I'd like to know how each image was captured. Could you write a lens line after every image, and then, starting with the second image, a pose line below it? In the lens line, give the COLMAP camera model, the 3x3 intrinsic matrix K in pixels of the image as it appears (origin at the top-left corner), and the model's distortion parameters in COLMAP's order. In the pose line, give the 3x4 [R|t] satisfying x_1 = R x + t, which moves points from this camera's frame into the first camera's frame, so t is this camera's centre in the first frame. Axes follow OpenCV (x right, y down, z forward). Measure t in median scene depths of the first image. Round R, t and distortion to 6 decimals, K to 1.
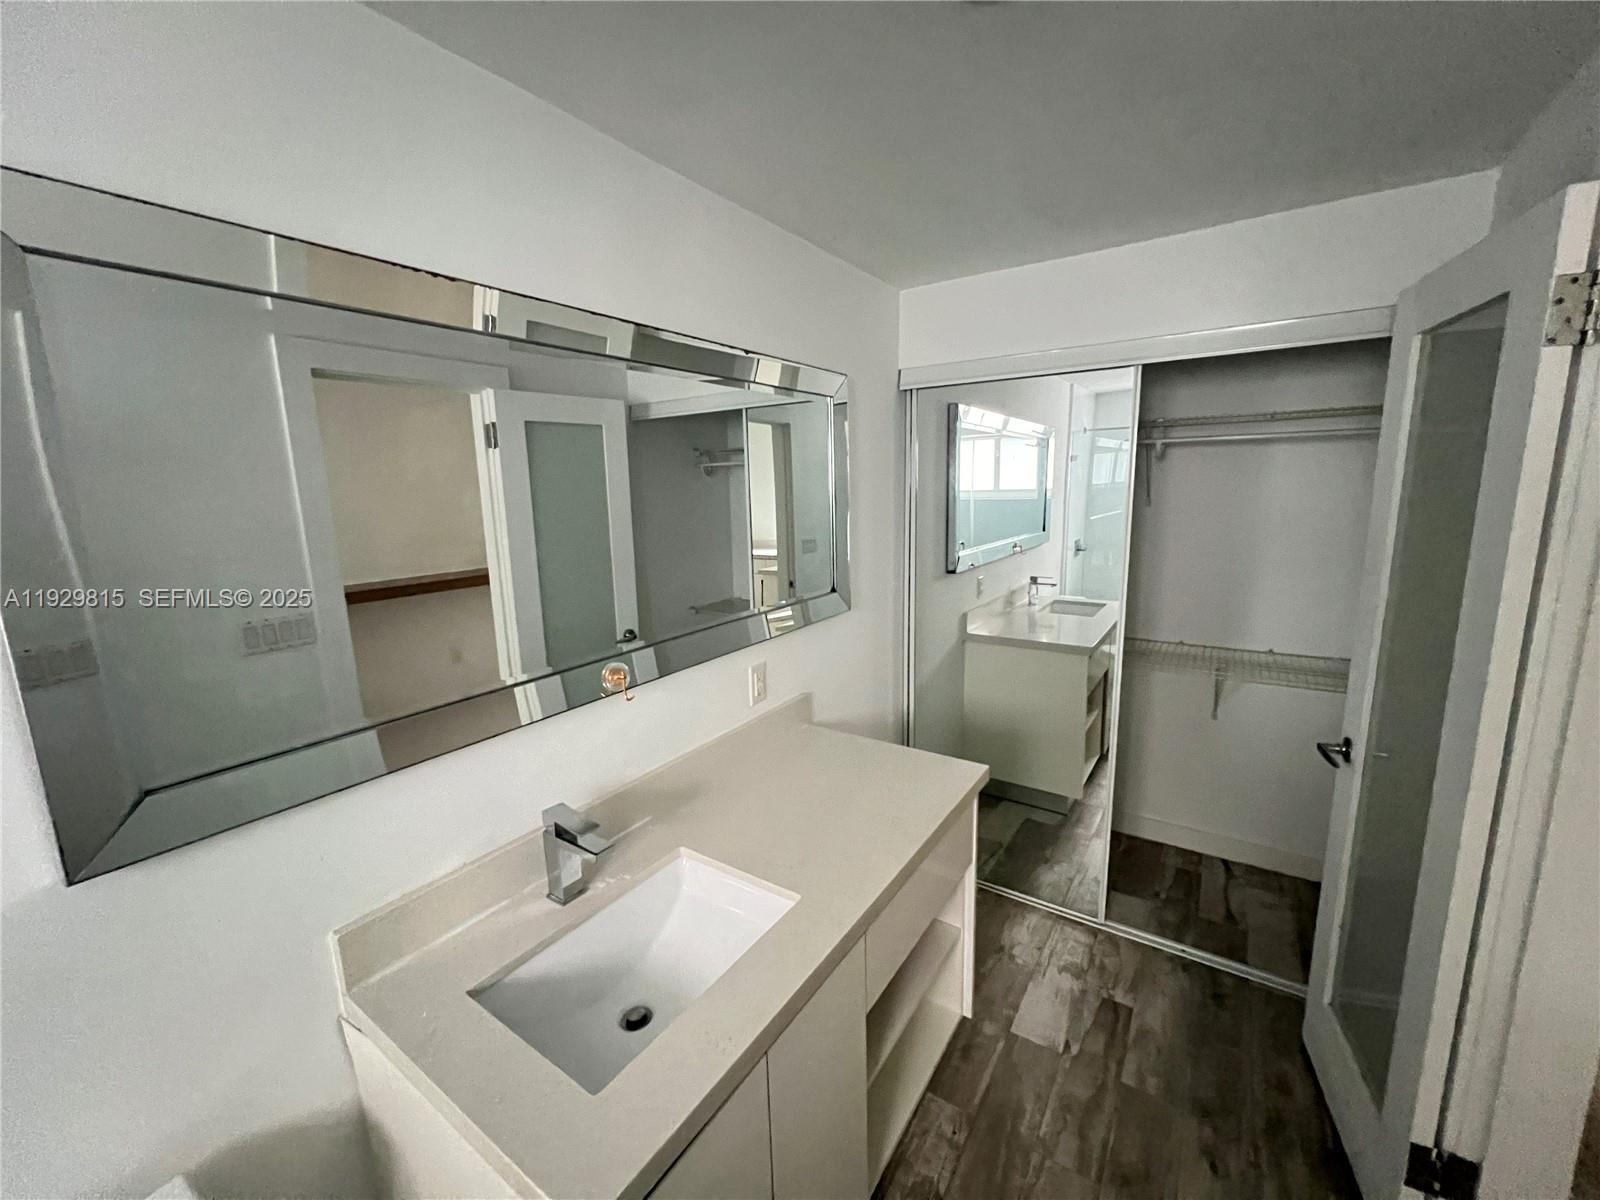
lens RADIAL K [[642.1, 0, 796.5], [0, 642.1, 600.6], [0, 0, 1]] dist [-0.001961, 0.000120]
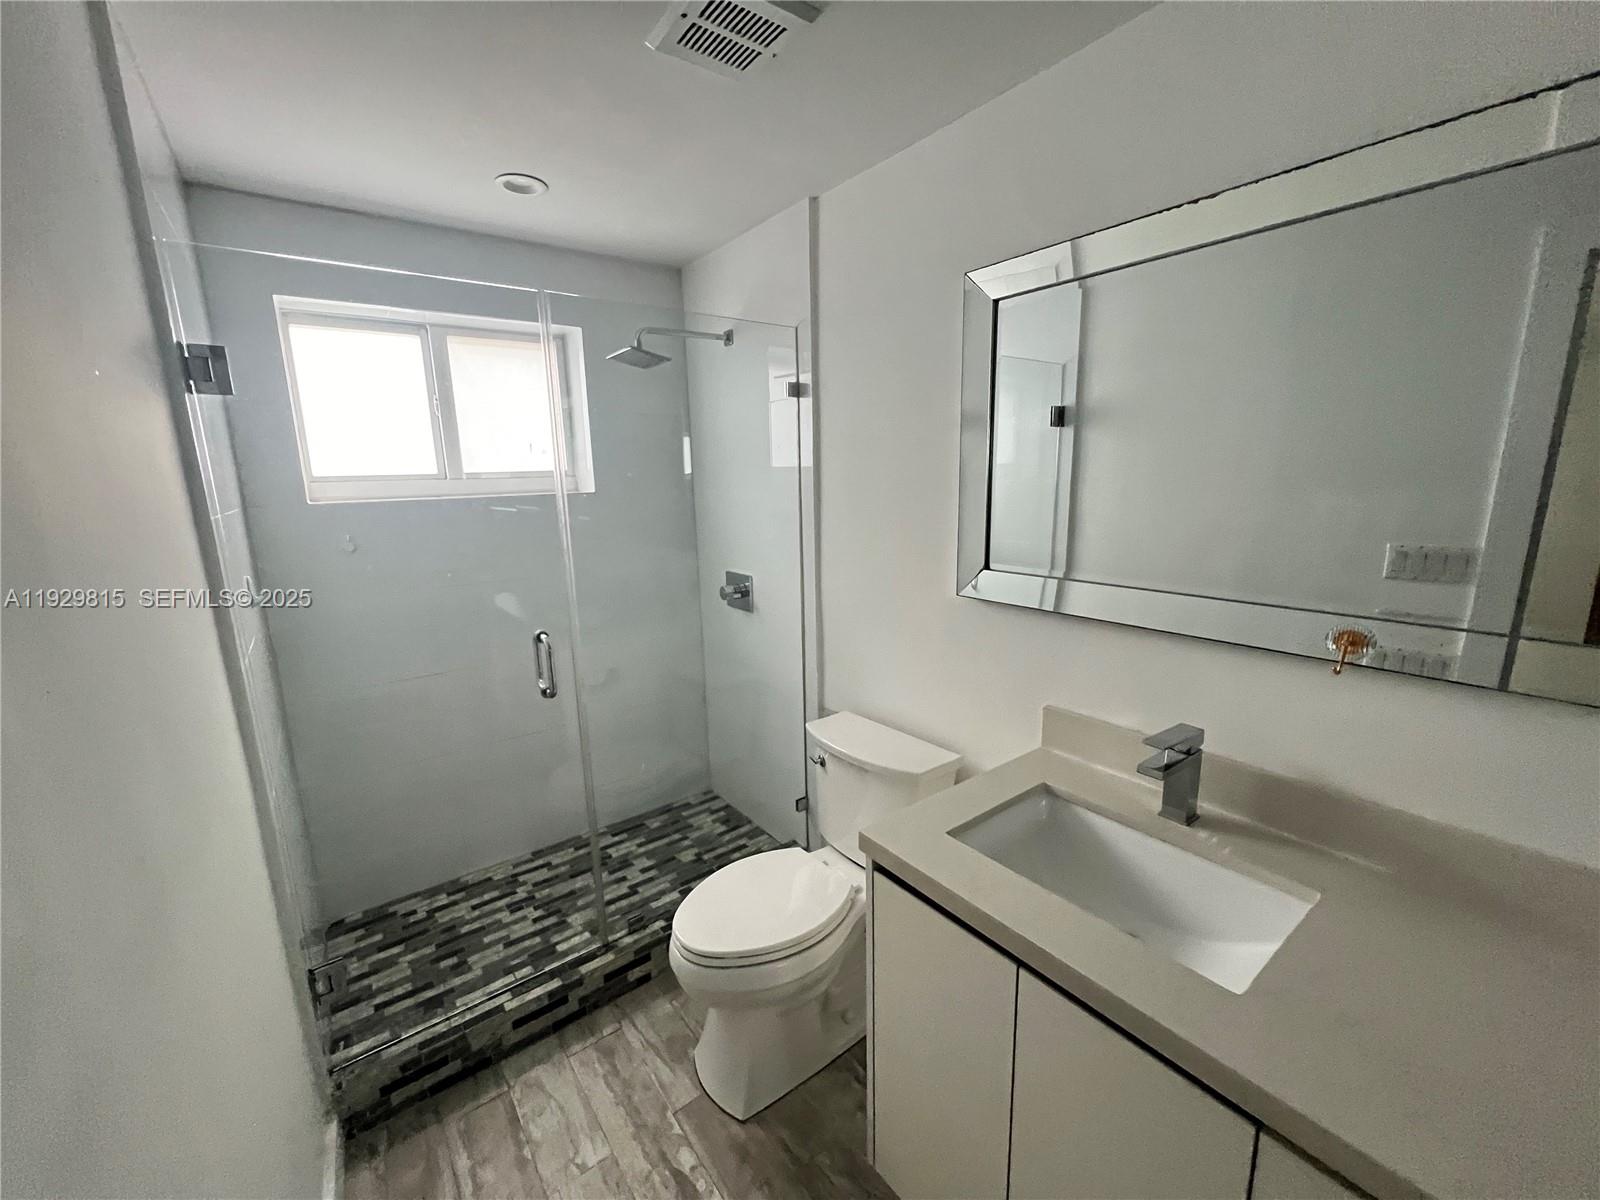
lens RADIAL K [[646.9, 0, 798.0], [0, 646.9, 596.1], [0, 0, 1]] dist [0.001111, 0.000062]
pose [[-0.326368, 0.230434, -0.916724, 0.712876], [-0.123545, 0.951111, 0.283062, -0.081721], [0.937134, 0.205640, -0.281943, 0.699304]]
